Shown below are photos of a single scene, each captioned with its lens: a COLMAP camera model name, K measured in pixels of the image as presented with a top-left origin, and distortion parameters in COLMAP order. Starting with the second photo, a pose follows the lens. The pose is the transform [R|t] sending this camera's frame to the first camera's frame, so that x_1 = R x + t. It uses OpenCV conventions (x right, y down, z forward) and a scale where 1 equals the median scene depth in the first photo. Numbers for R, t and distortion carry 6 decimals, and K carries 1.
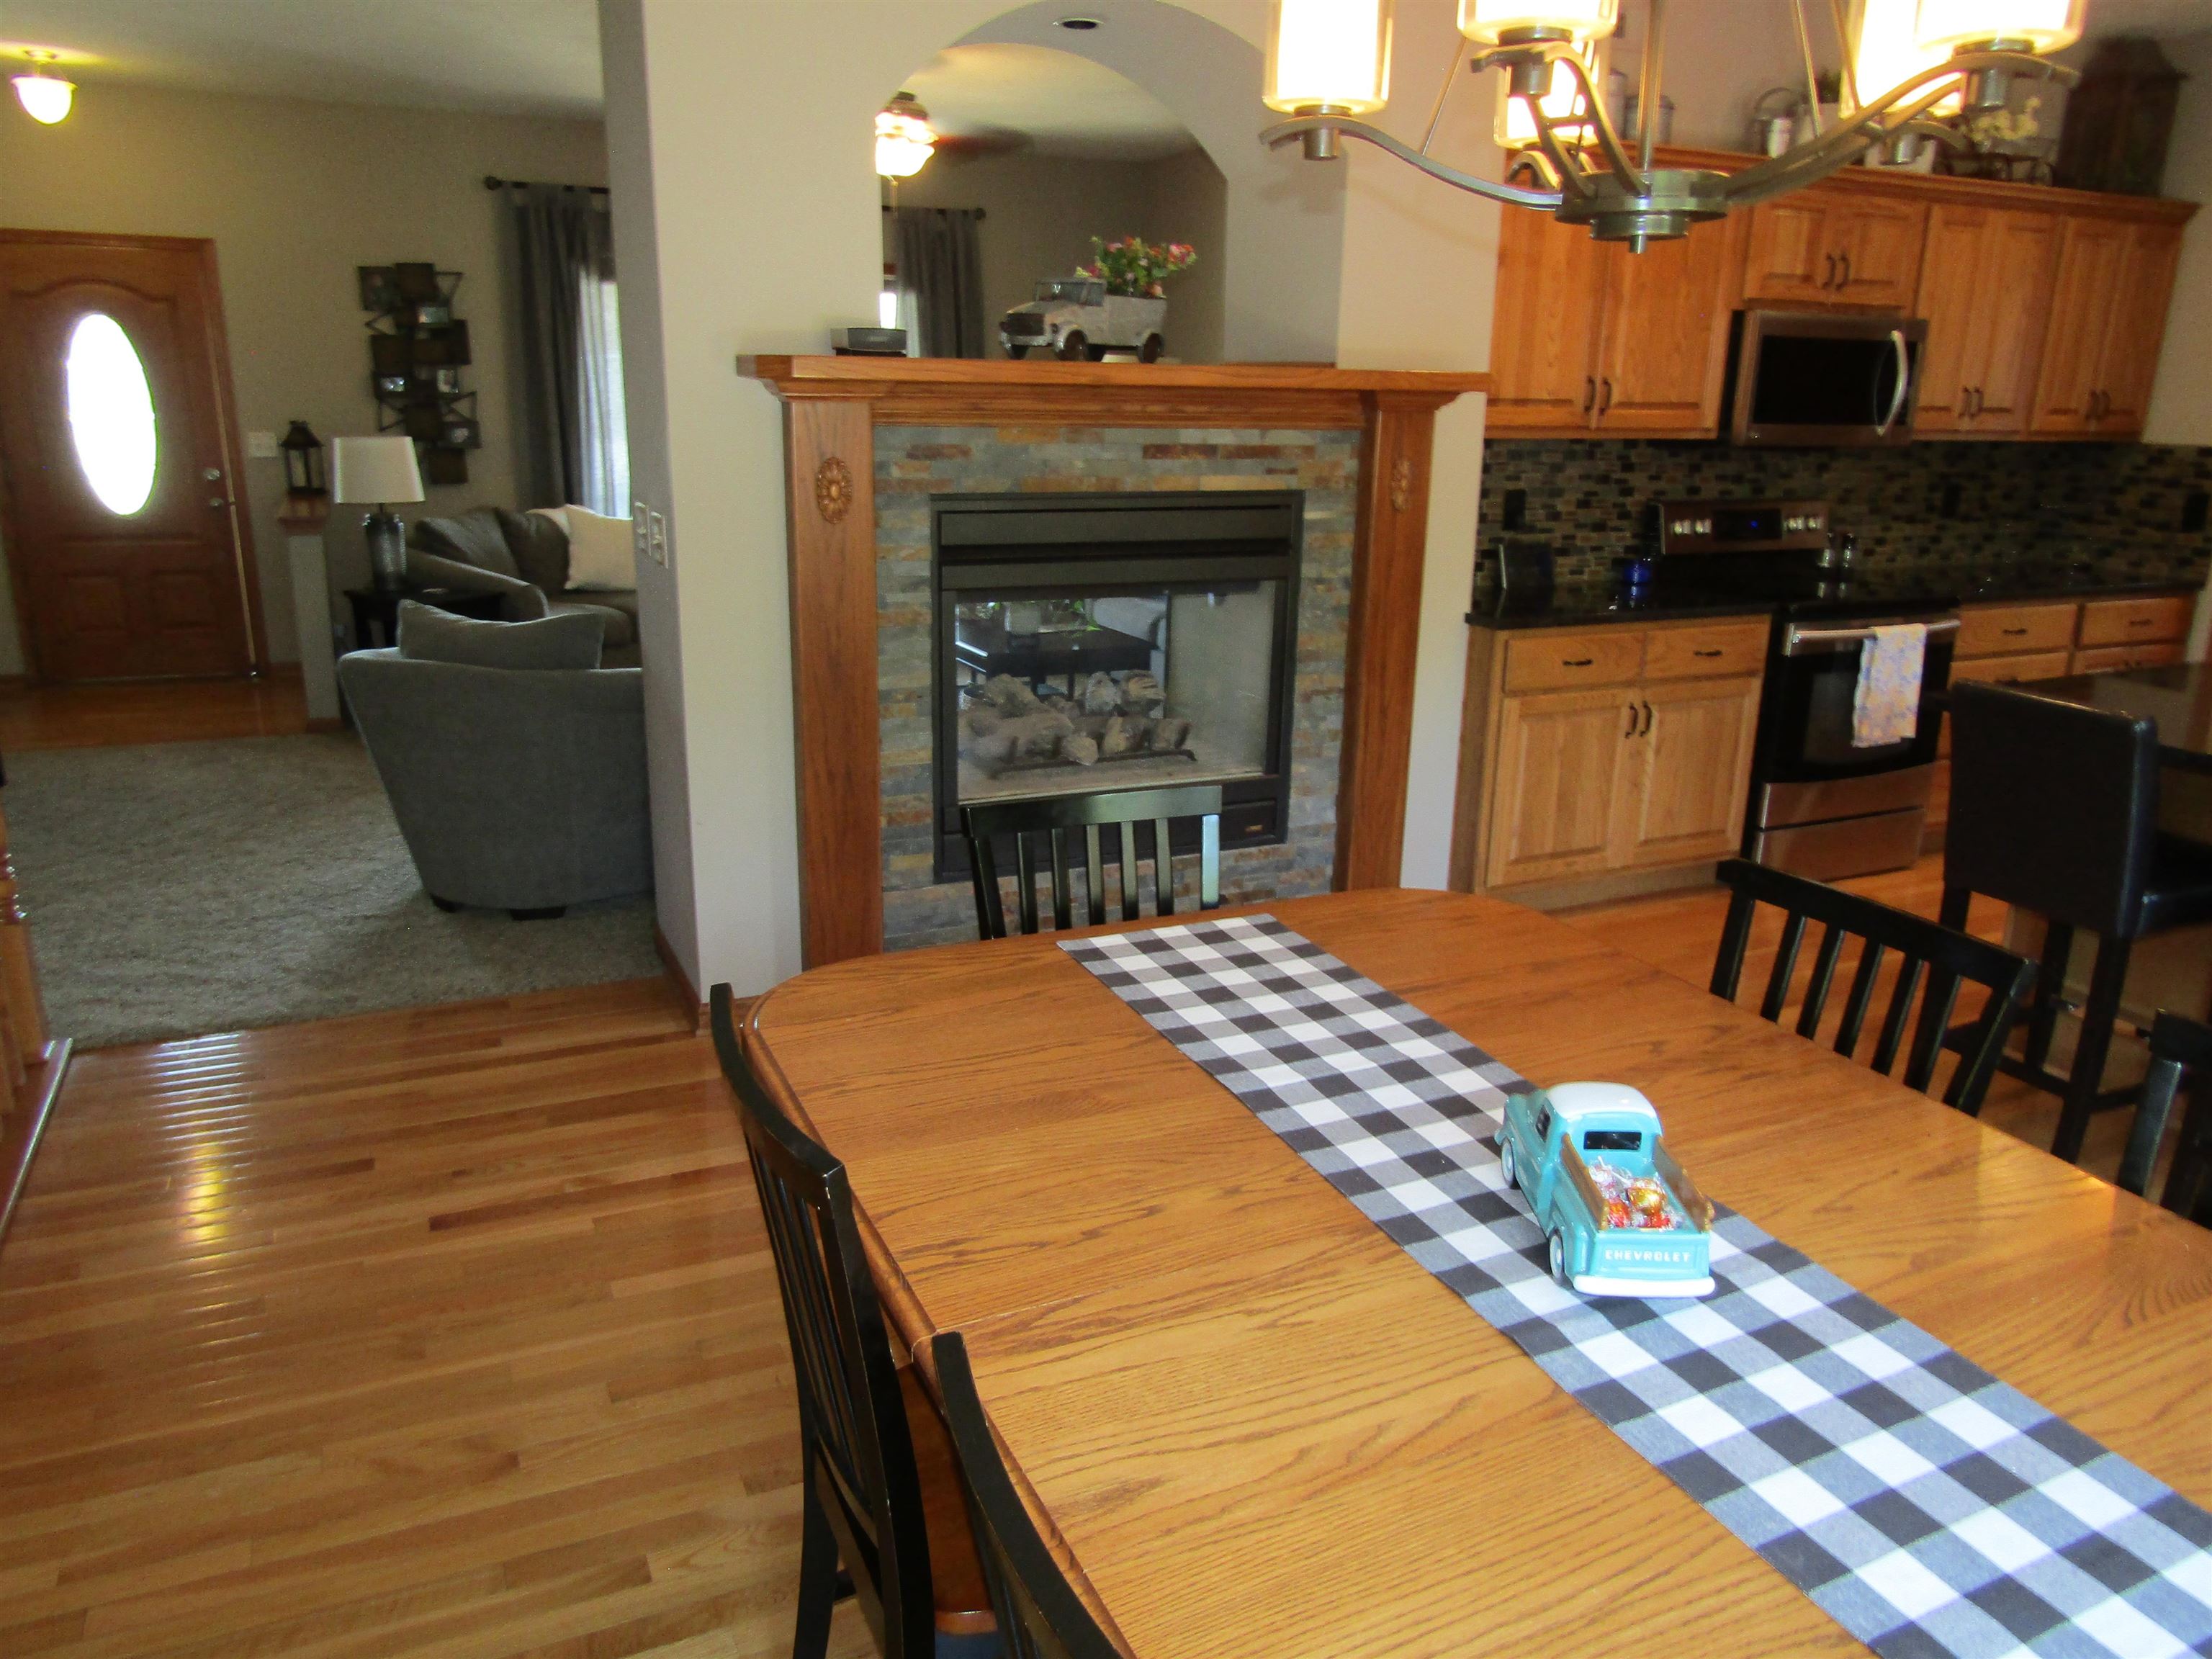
lens RADIAL K [[1572.8, 0, 1104.2], [0, 1572.8, 844.3], [0, 0, 1]] dist [-0.014501, 0.010802]
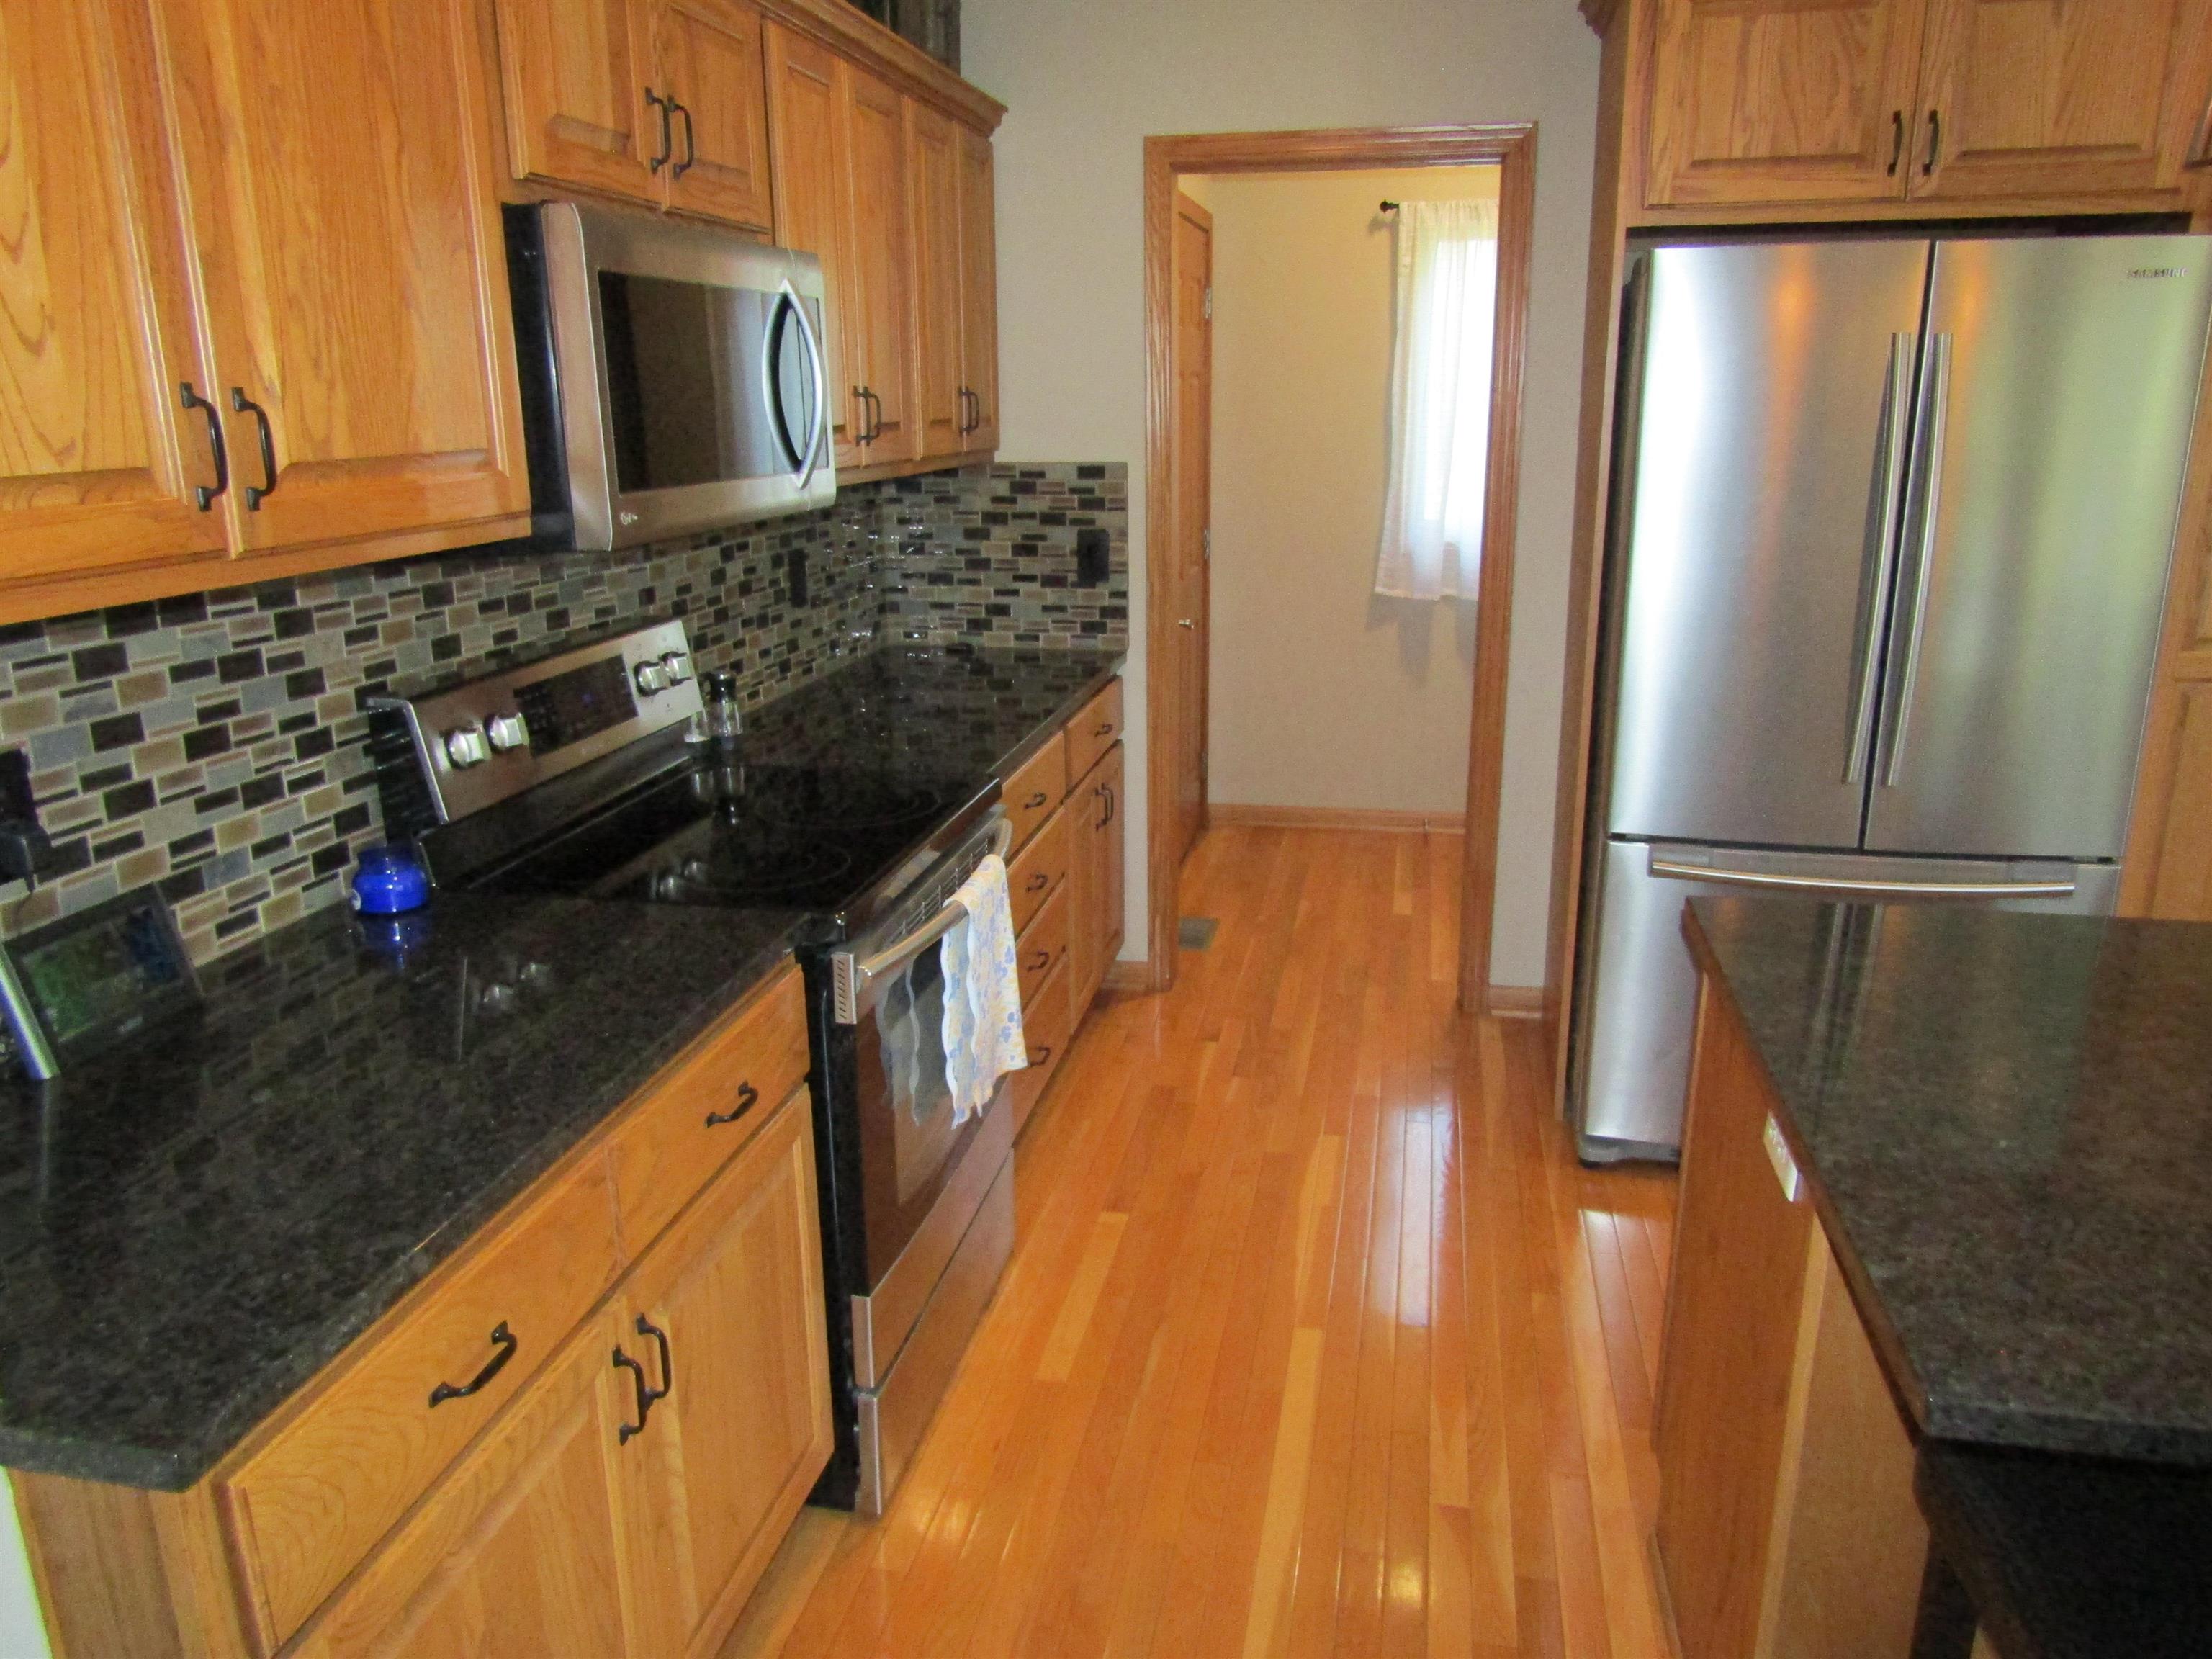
lens RADIAL K [[1572.8, 0, 1118.0], [0, 1572.8, 829.0], [0, 0, 1]] dist [-0.014501, 0.010802]
pose [[0.596566, -0.239454, 0.766010, 0.150958], [0.248618, 0.962640, 0.107297, -0.183774], [-0.763085, 0.126434, 0.633811, 0.615770]]
